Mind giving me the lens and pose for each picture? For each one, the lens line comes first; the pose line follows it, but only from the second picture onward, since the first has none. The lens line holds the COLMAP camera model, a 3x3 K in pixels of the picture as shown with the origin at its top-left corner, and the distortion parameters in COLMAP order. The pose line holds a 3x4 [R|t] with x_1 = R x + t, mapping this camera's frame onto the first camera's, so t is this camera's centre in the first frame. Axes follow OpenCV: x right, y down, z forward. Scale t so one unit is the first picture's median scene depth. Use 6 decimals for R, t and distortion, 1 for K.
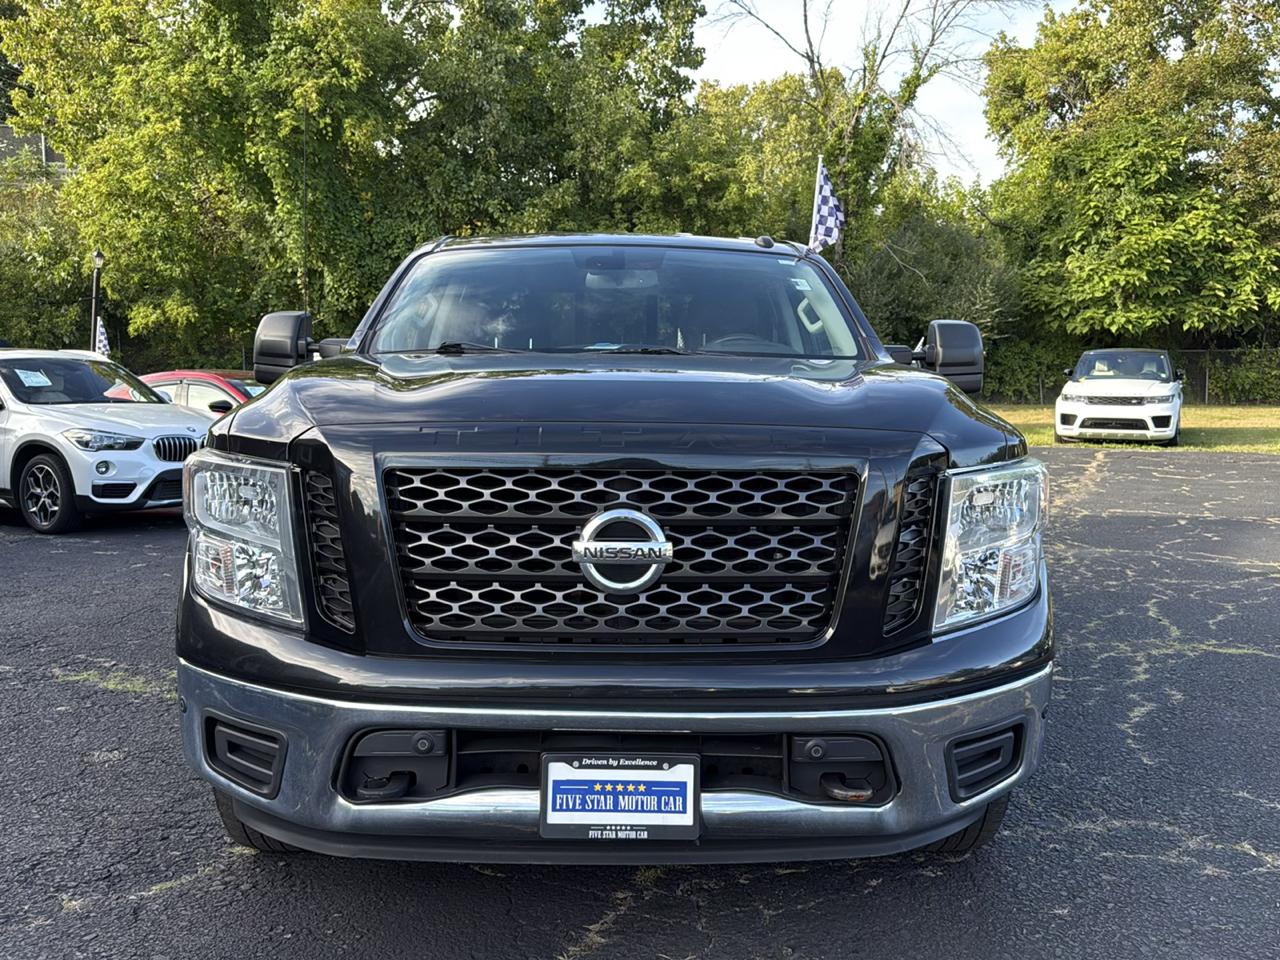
lens RADIAL K [[1140.9, 0, 640.0], [0, 1140.9, 480.0], [0, 0, 1]] dist [0.113398, -0.191516]
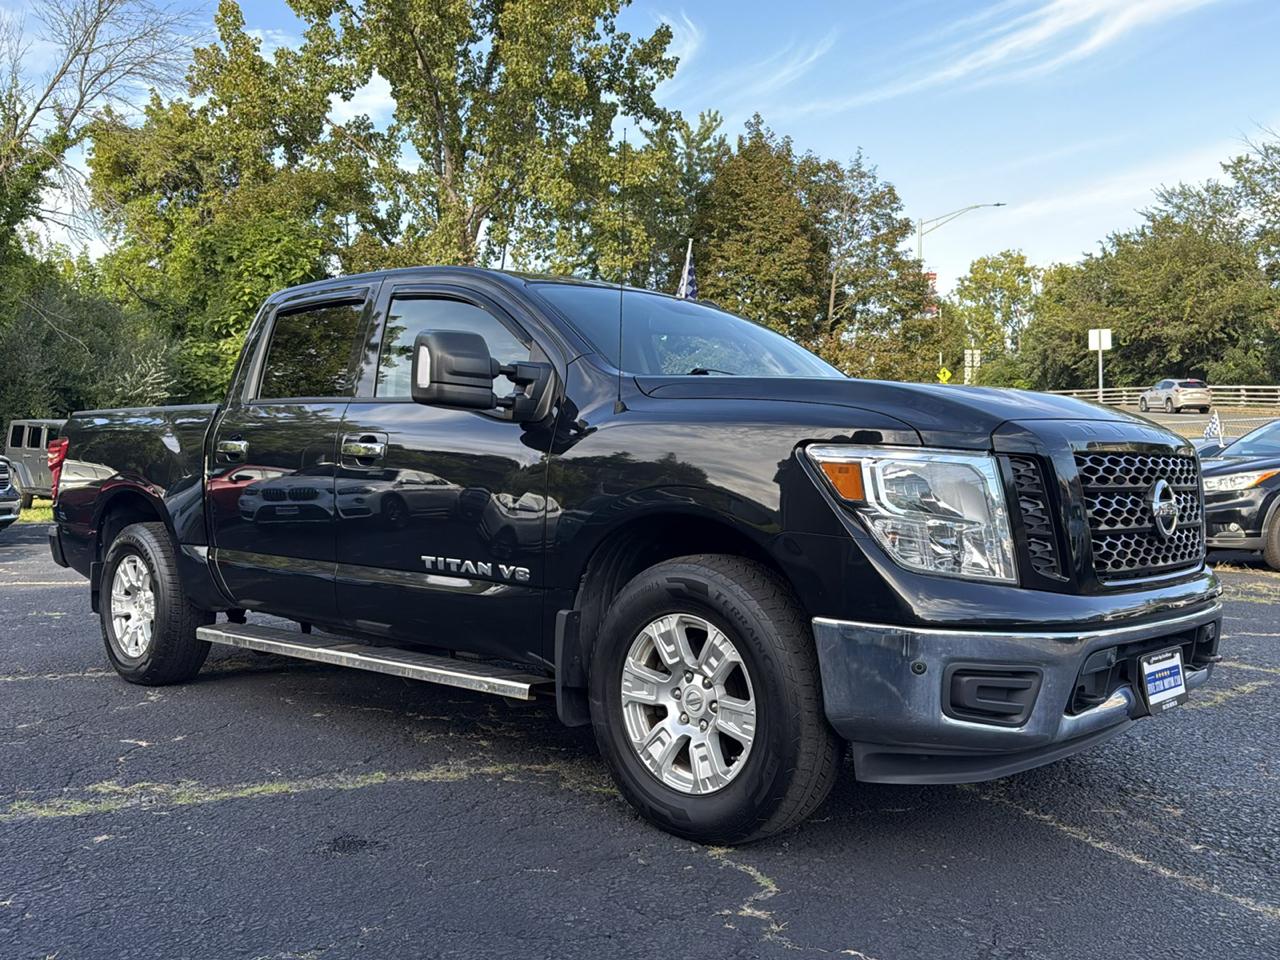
lens RADIAL K [[1130.3, 0, 640.2], [0, 1130.3, 489.3], [0, 0, 1]] dist [0.176628, -0.357497]
pose [[0.703783, -0.017964, 0.710188, -0.101965], [0.064333, 0.997184, -0.038529, 0.003995], [-0.707496, 0.072804, 0.702957, 0.029442]]
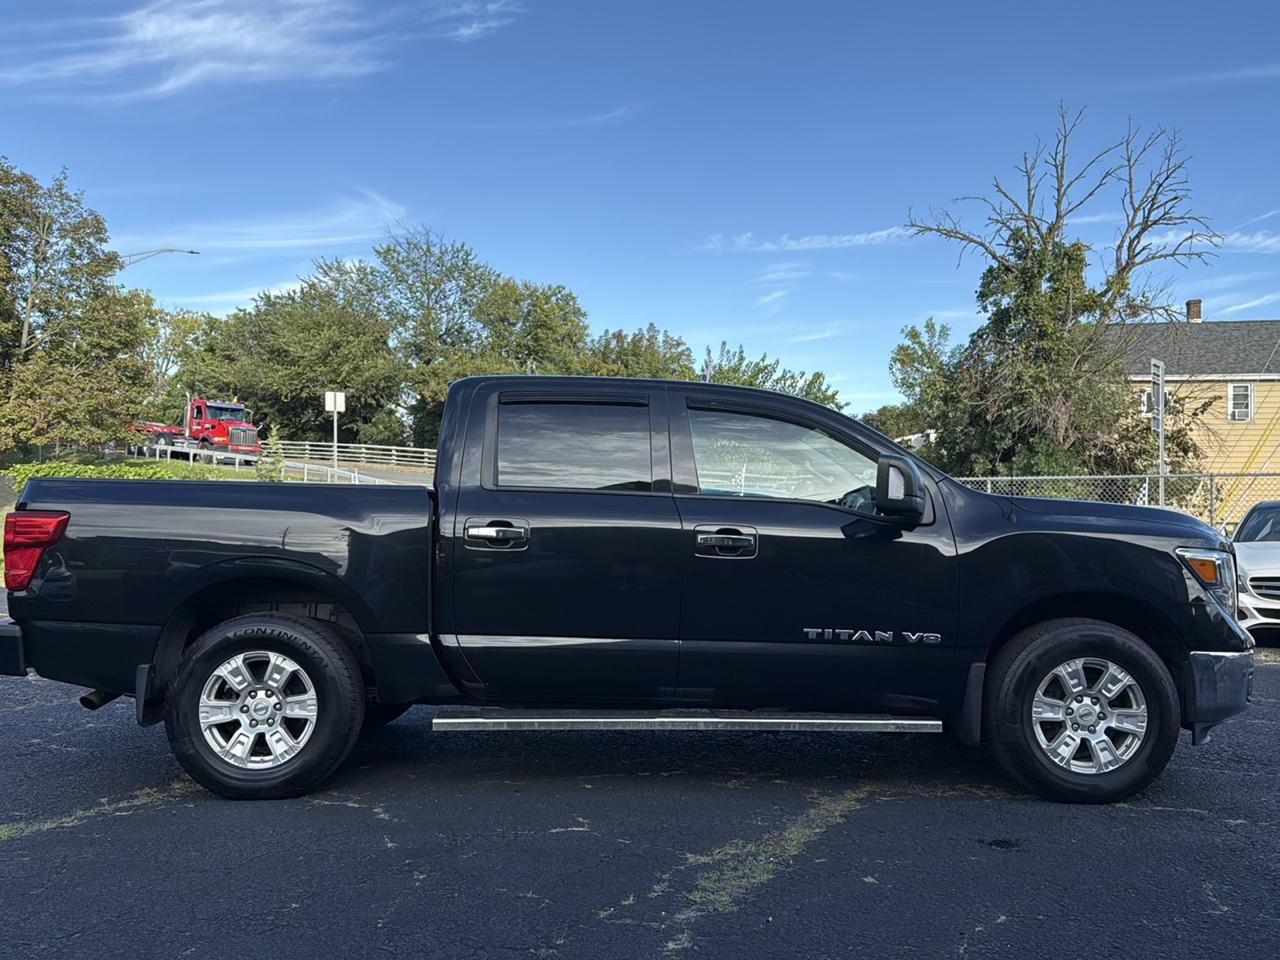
lens RADIAL K [[1130.3, 0, 640.2], [0, 1130.3, 489.3], [0, 0, 1]] dist [0.176628, -0.357497]
pose [[0.011259, 0.020927, 0.999718, -0.189220], [0.072481, 0.997134, -0.021689, -0.013104], [-0.997306, 0.072705, 0.009710, 0.161316]]
